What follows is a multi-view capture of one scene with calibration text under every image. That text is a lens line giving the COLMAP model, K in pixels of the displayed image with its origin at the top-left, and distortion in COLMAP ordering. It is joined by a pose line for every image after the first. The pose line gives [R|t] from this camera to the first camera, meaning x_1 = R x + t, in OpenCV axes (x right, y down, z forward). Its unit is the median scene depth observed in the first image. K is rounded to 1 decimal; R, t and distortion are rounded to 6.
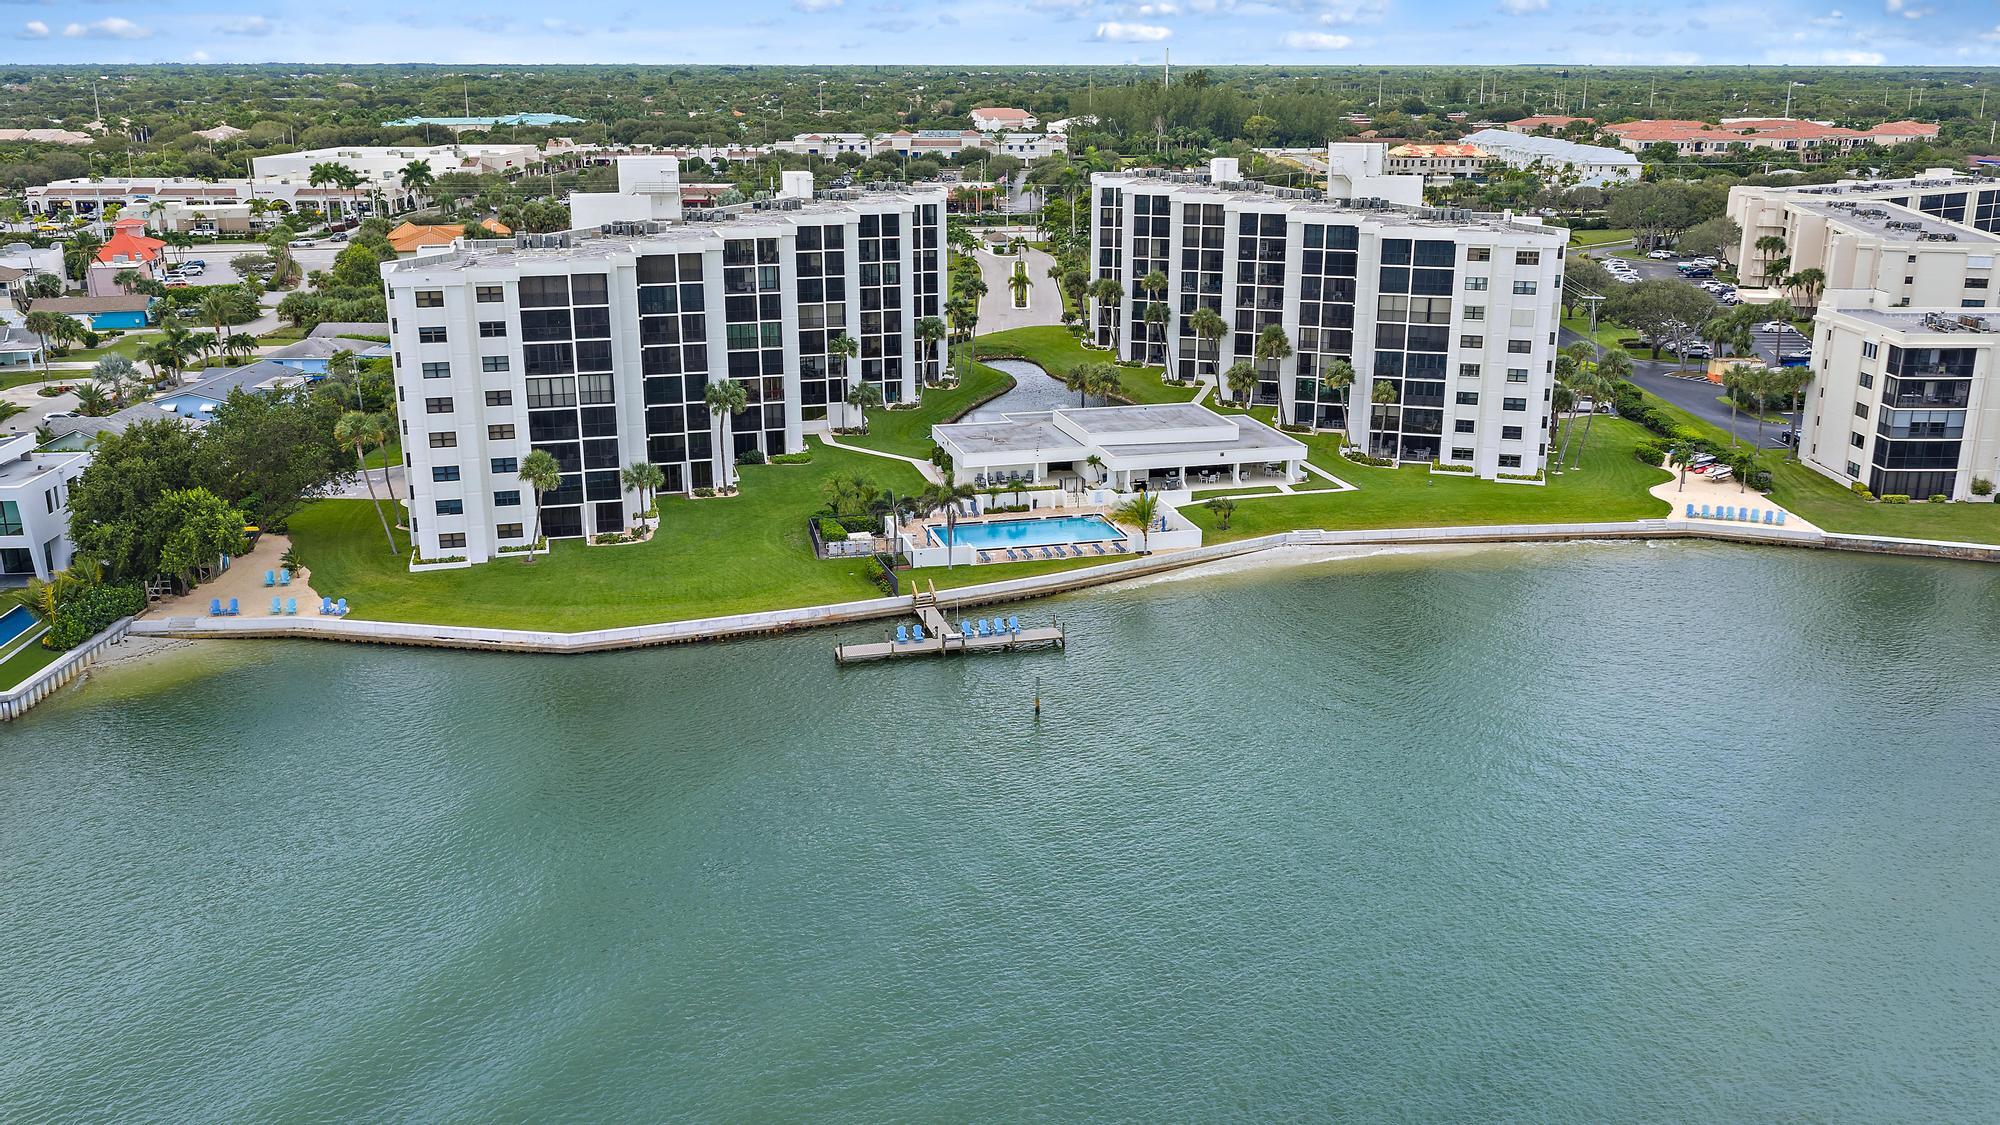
lens RADIAL K [[1688.6, 0, 996.2], [0, 1688.6, 566.1], [0, 0, 1]] dist [0.003249, -0.010362]
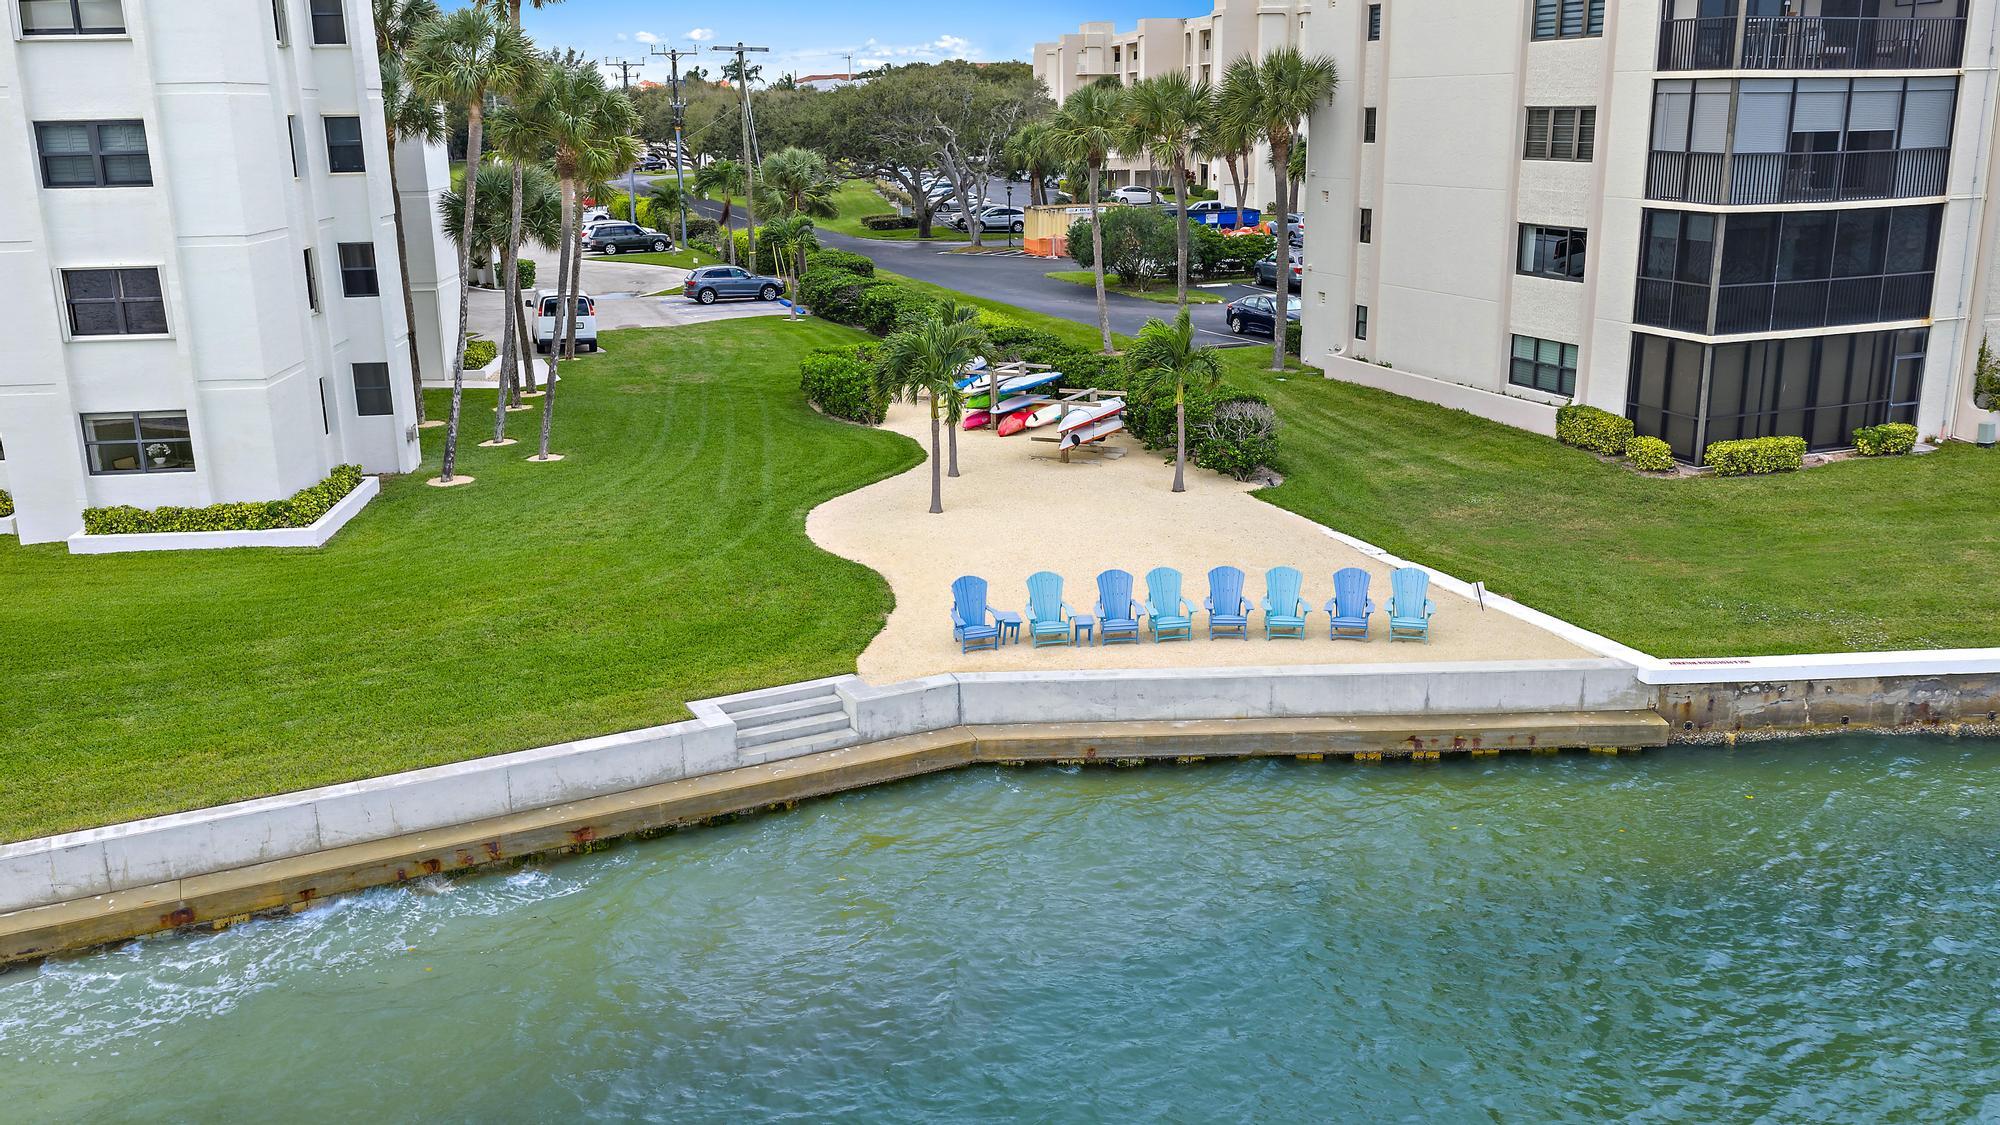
lens RADIAL K [[1688.6, 0, 1000.5], [0, 1688.6, 564.2], [0, 0, 1]] dist [0.003249, -0.010362]
pose [[0.929511, -0.109969, 0.352017, 0.336270], [0.118297, 0.992976, -0.002162, -0.036097], [-0.349307, 0.043652, 0.935991, 0.793989]]
